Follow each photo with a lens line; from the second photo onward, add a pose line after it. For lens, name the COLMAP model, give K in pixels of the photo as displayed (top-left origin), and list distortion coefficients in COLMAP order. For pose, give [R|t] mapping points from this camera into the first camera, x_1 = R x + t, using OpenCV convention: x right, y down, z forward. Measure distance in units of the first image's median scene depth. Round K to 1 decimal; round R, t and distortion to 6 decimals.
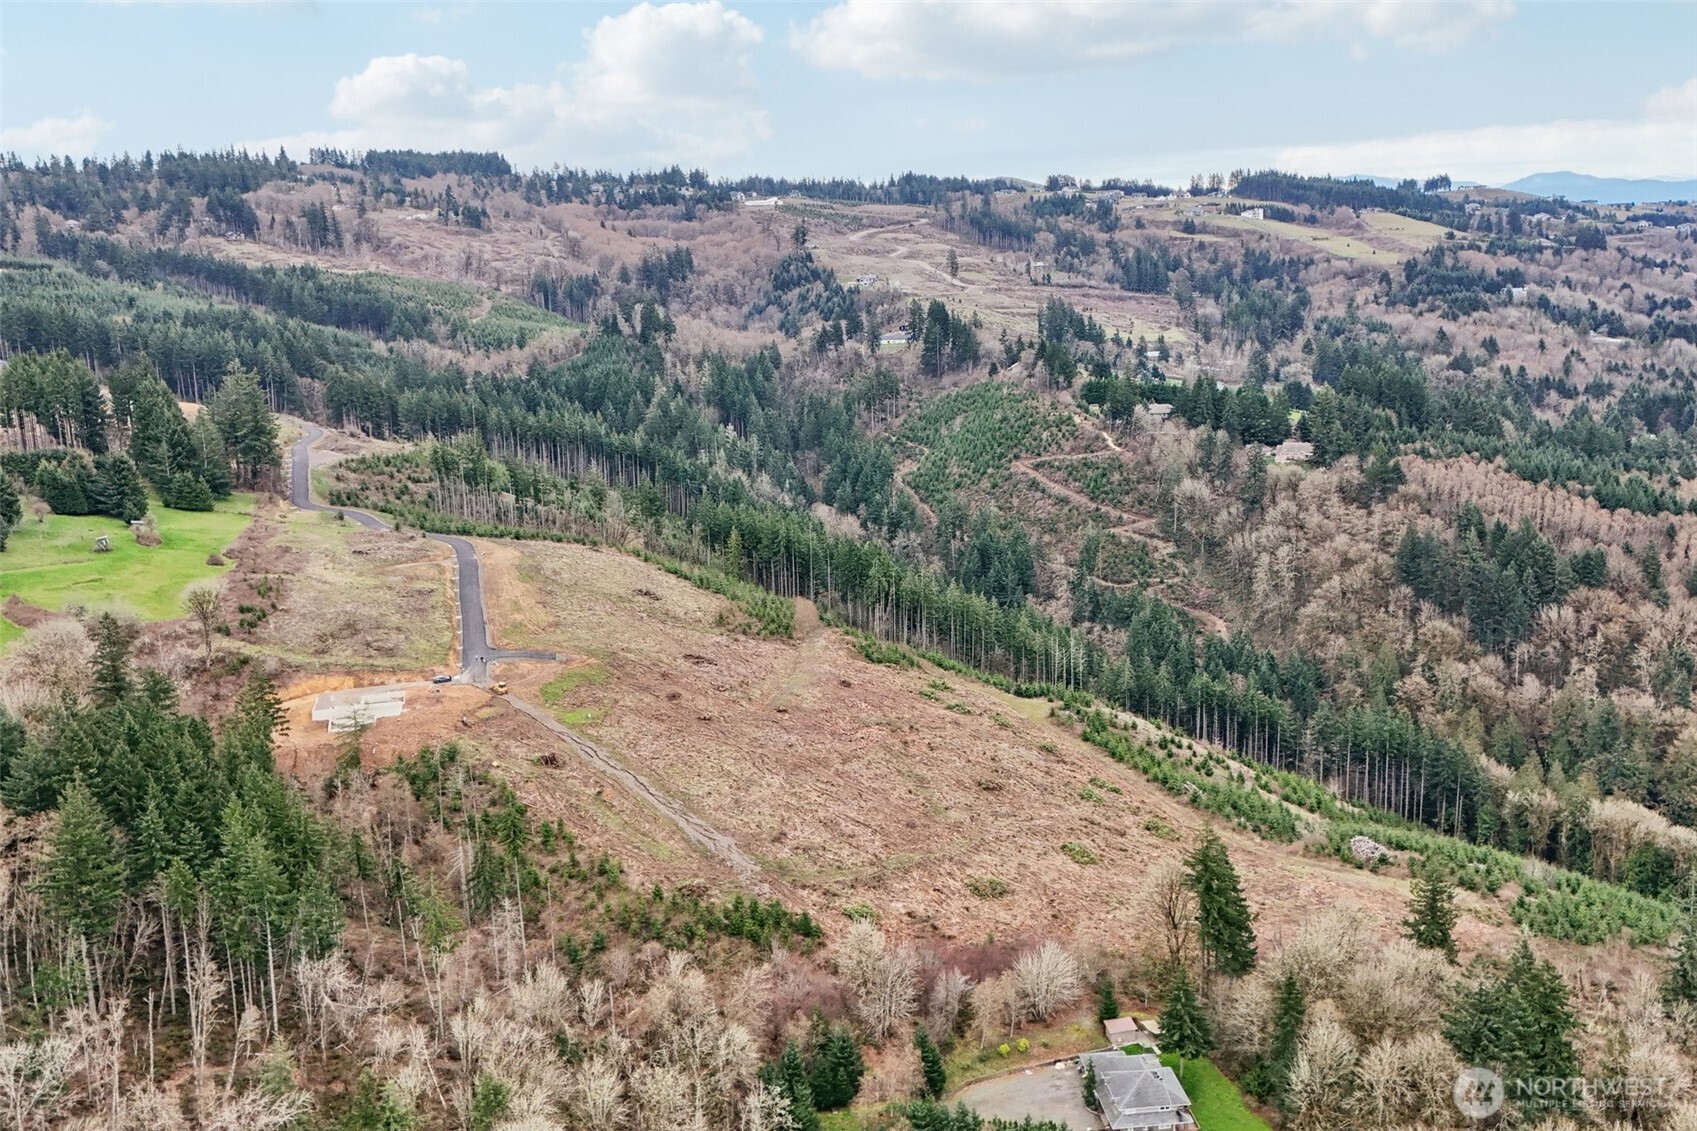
lens RADIAL K [[1478.1, 0, 845.1], [0, 1478.1, 557.9], [0, 0, 1]] dist [0.127900, -0.217998]
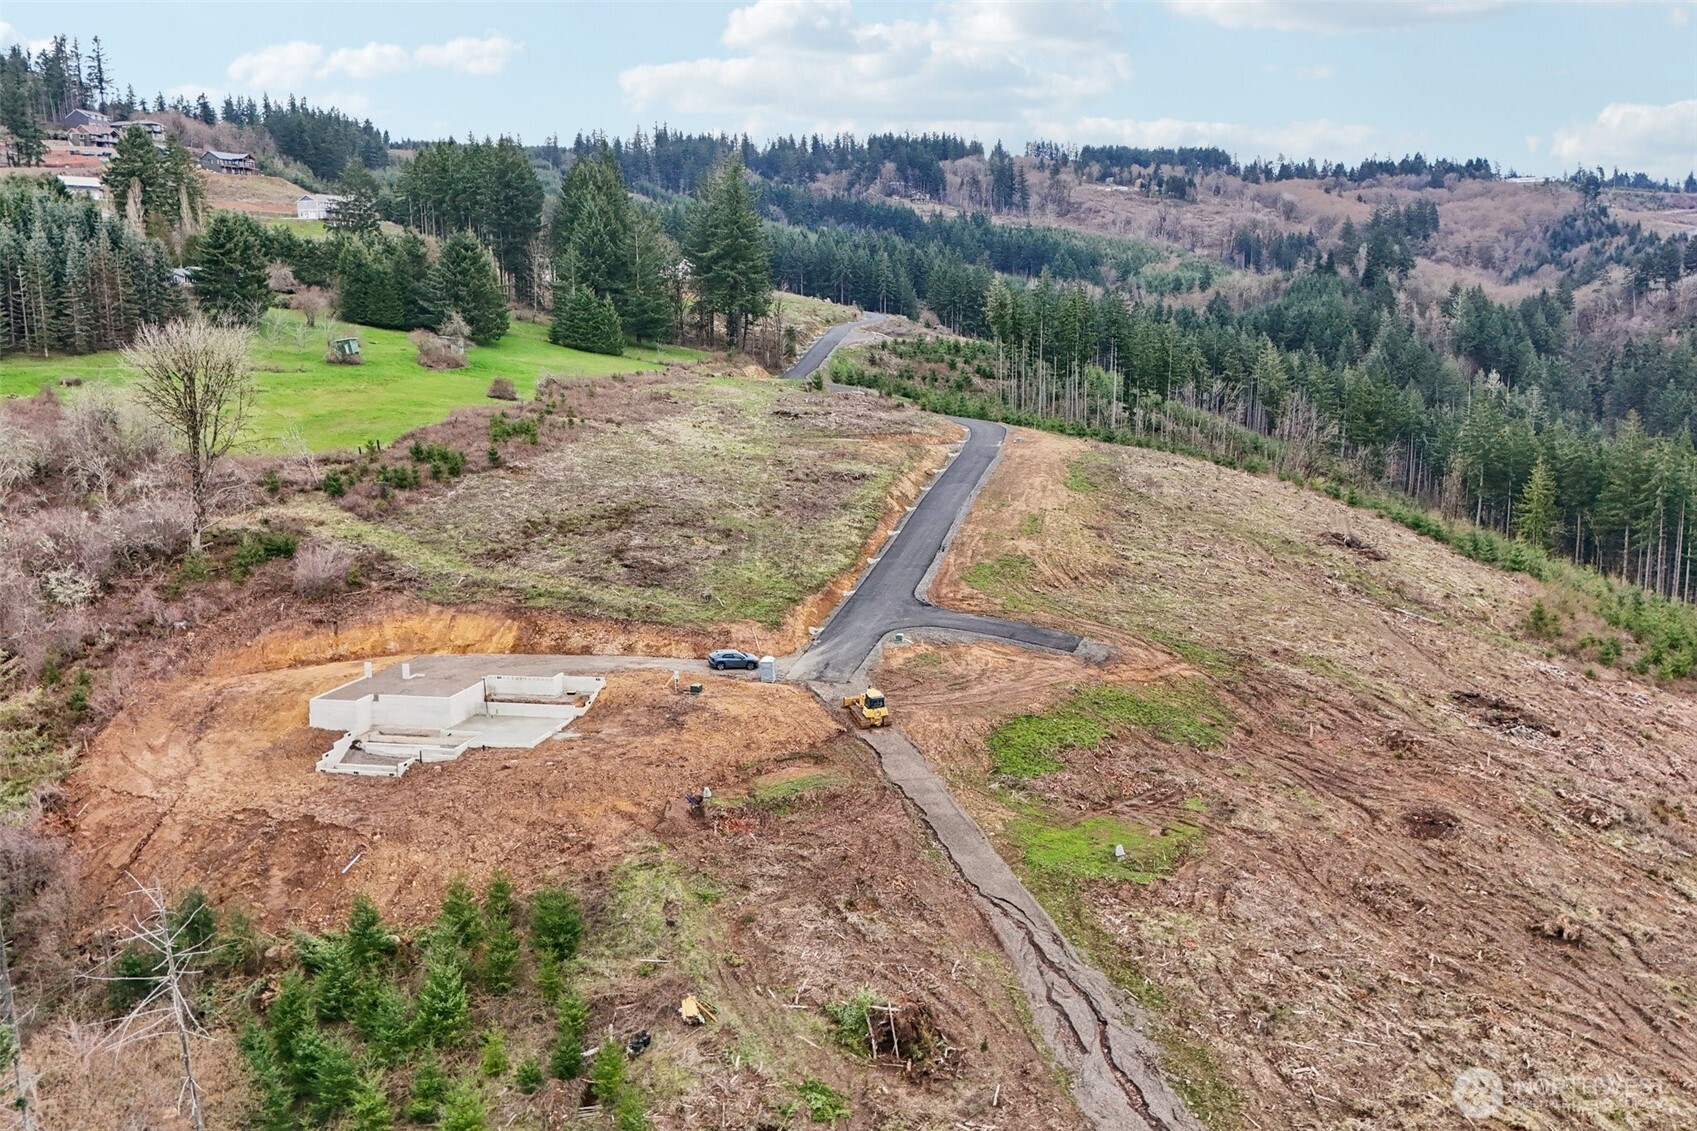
lens RADIAL K [[1478.1, 0, 845.1], [0, 1478.1, 557.9], [0, 0, 1]] dist [0.127900, -0.217998]
pose [[0.895469, 0.094592, -0.434957, -0.049874], [-0.102460, 0.994723, 0.005389, 0.026956], [0.433171, 0.039740, 0.900435, 0.355972]]
